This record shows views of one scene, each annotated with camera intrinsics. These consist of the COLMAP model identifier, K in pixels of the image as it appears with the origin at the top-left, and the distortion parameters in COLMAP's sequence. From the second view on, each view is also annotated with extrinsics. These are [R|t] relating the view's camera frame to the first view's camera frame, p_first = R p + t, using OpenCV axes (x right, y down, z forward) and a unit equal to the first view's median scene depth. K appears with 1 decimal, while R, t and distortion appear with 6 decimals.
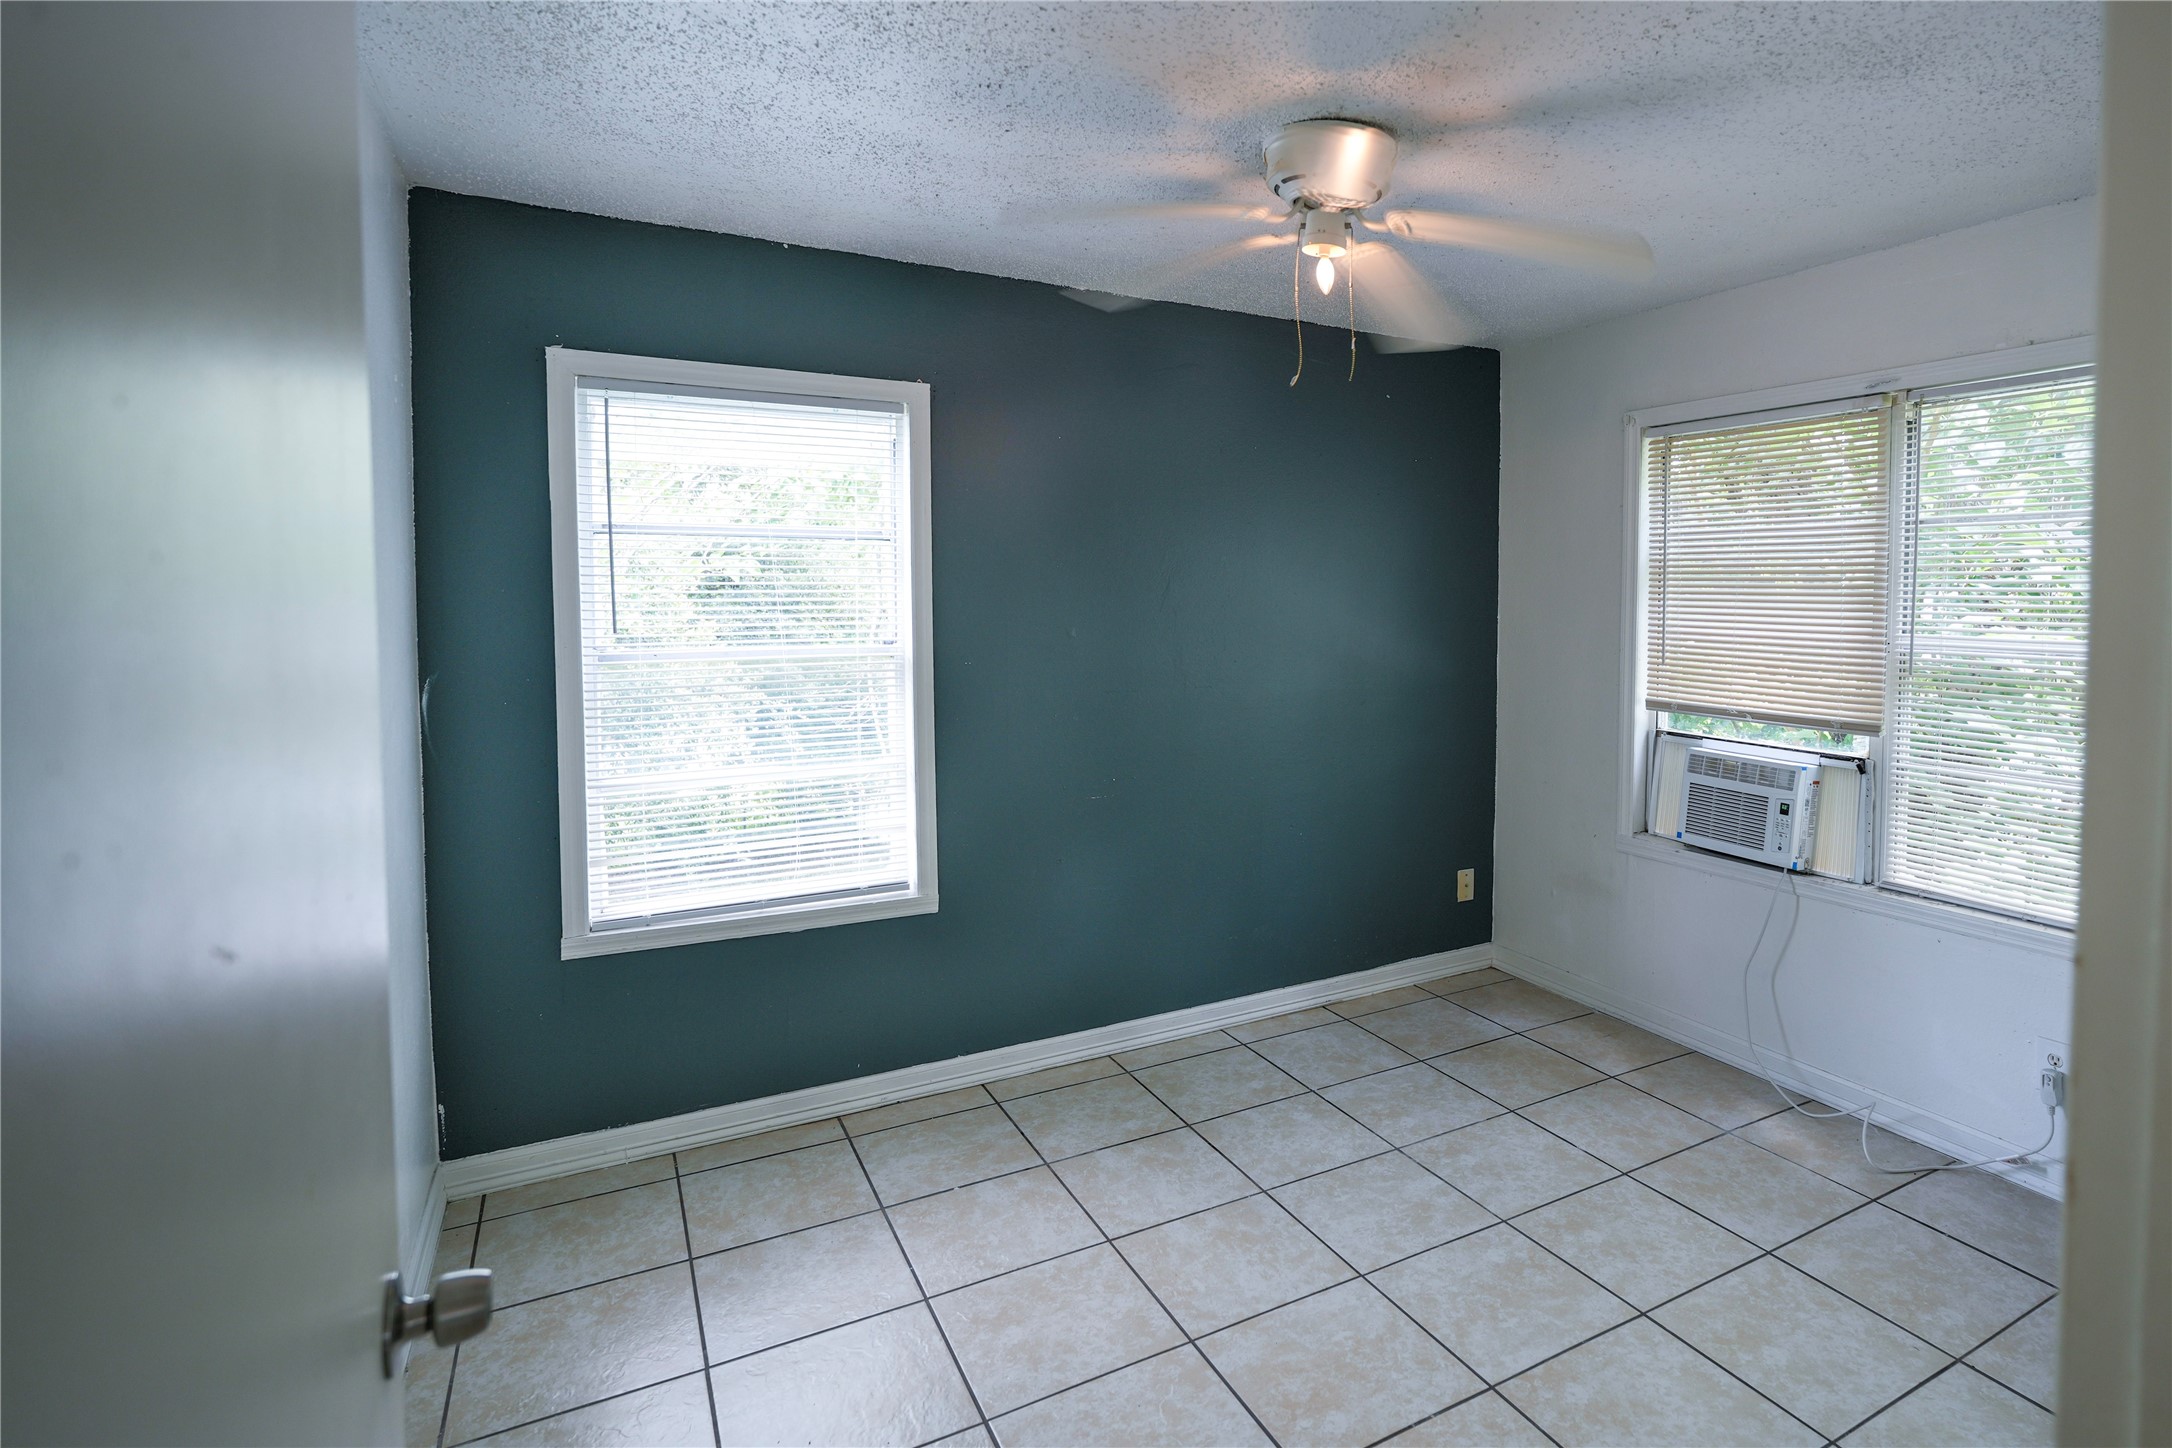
lens RADIAL K [[1038.1, 0, 1145.4], [0, 1038.1, 640.8], [0, 0, 1]] dist [-0.027578, 0.000068]
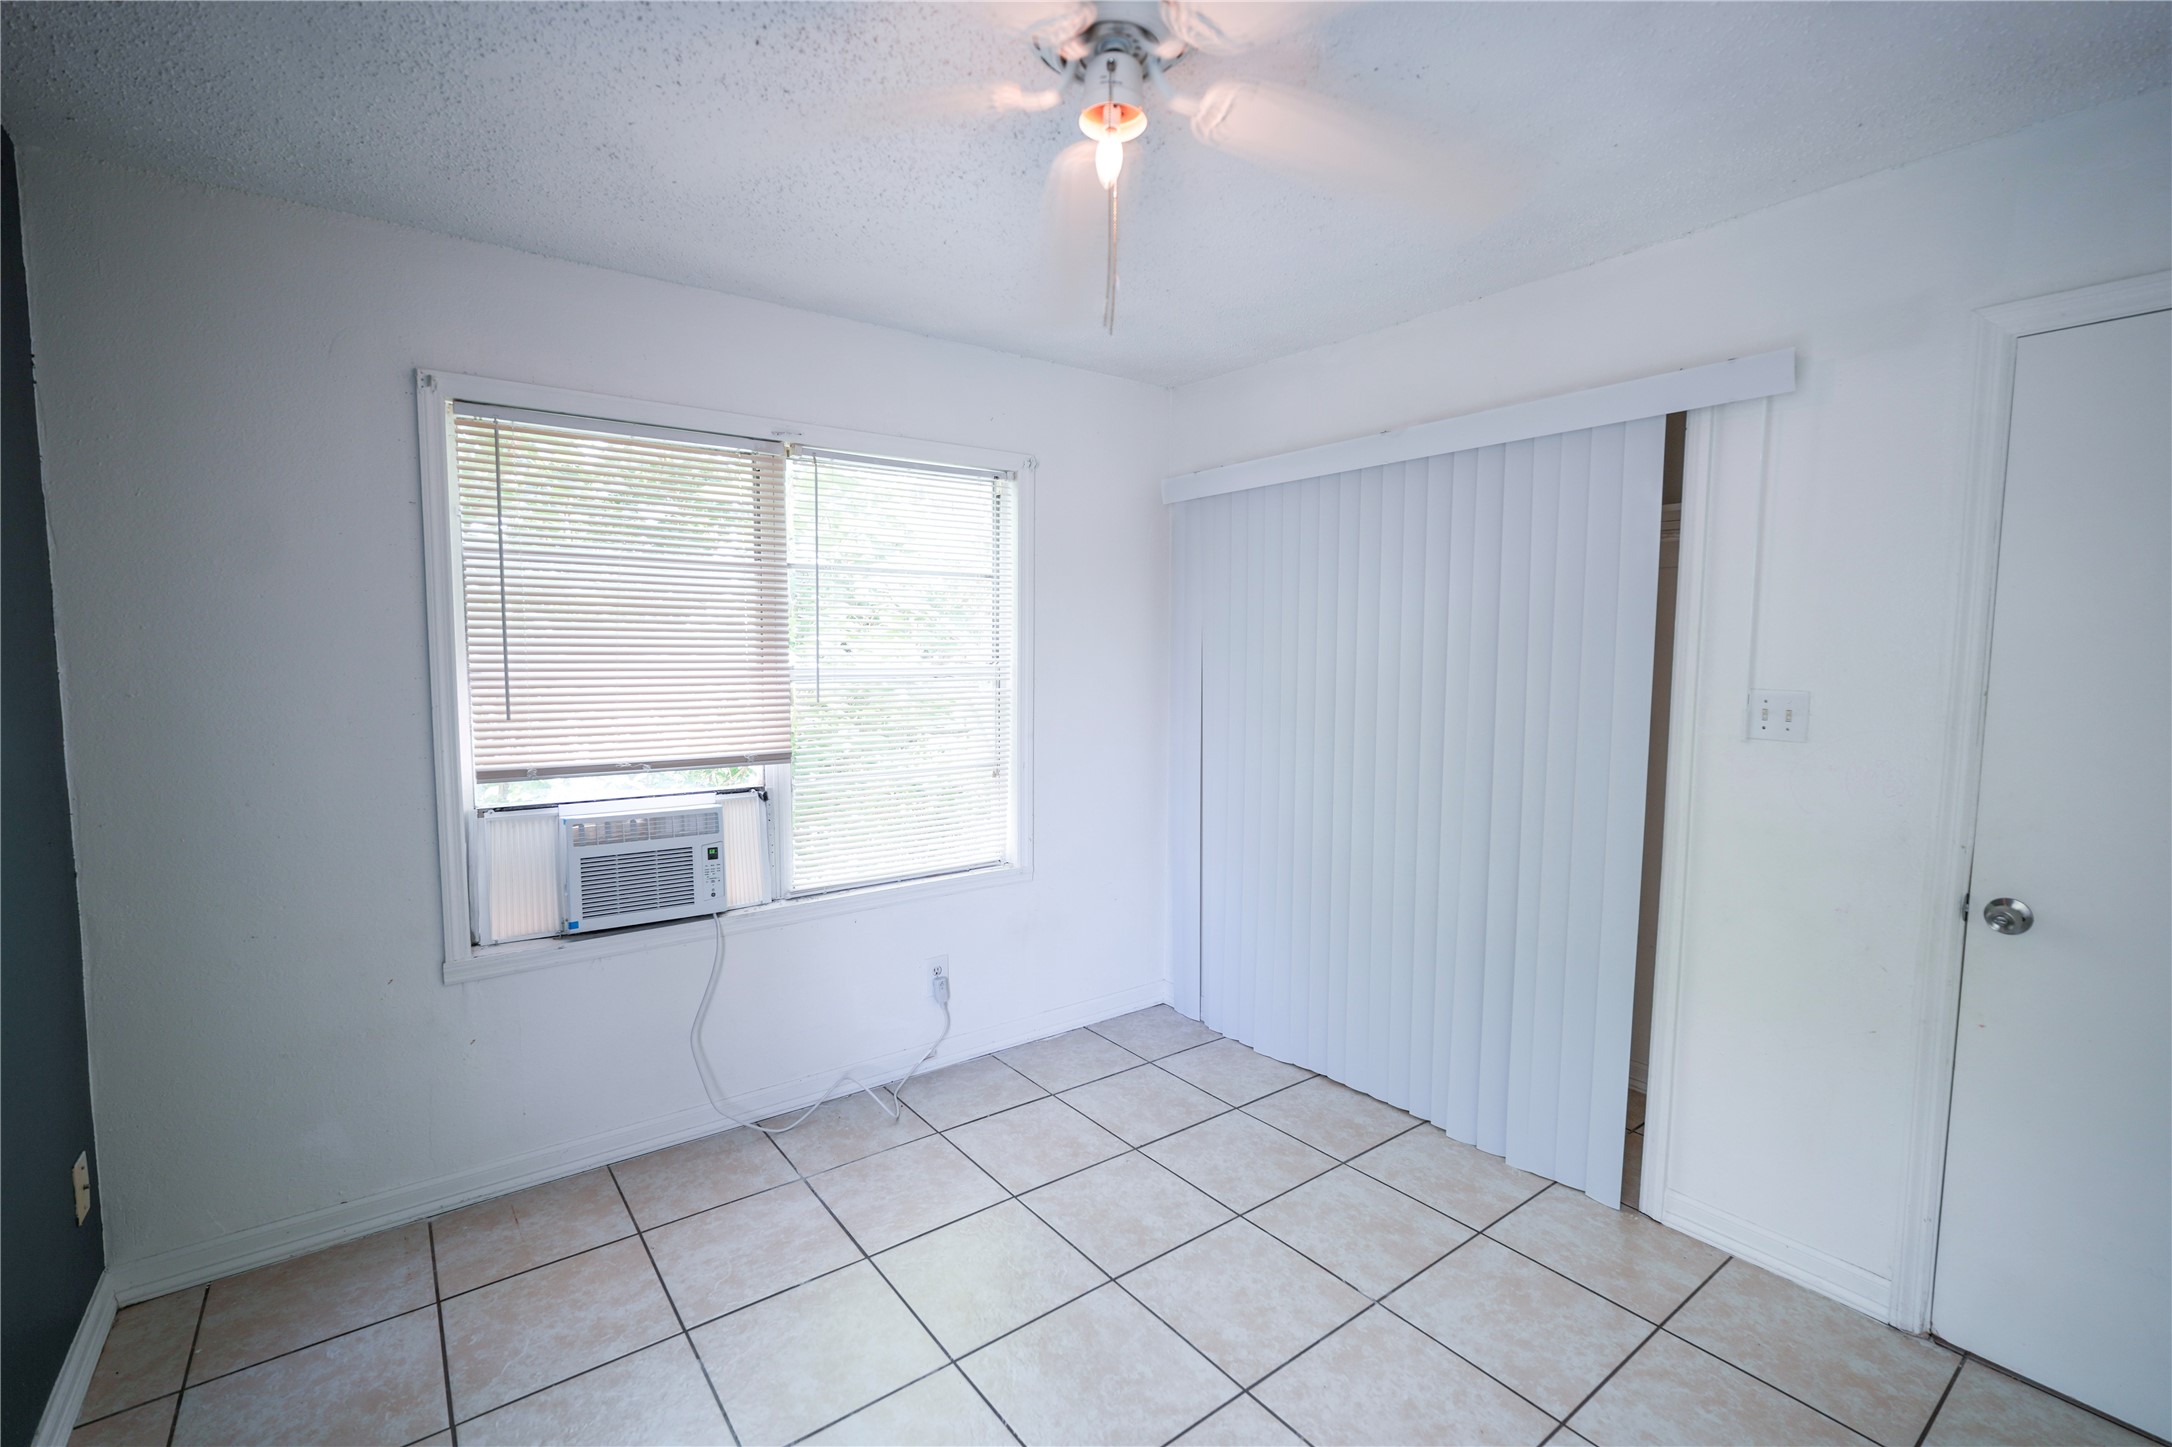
lens RADIAL K [[973.6, 0, 1134.2], [0, 973.6, 724.4], [0, 0, 1]] dist [-0.018273, 0.006435]
pose [[-0.190661, -0.088708, 0.977640, -0.338306], [0.037230, 0.994539, 0.097502, -0.031680], [-0.980950, 0.054987, -0.186317, 0.774820]]
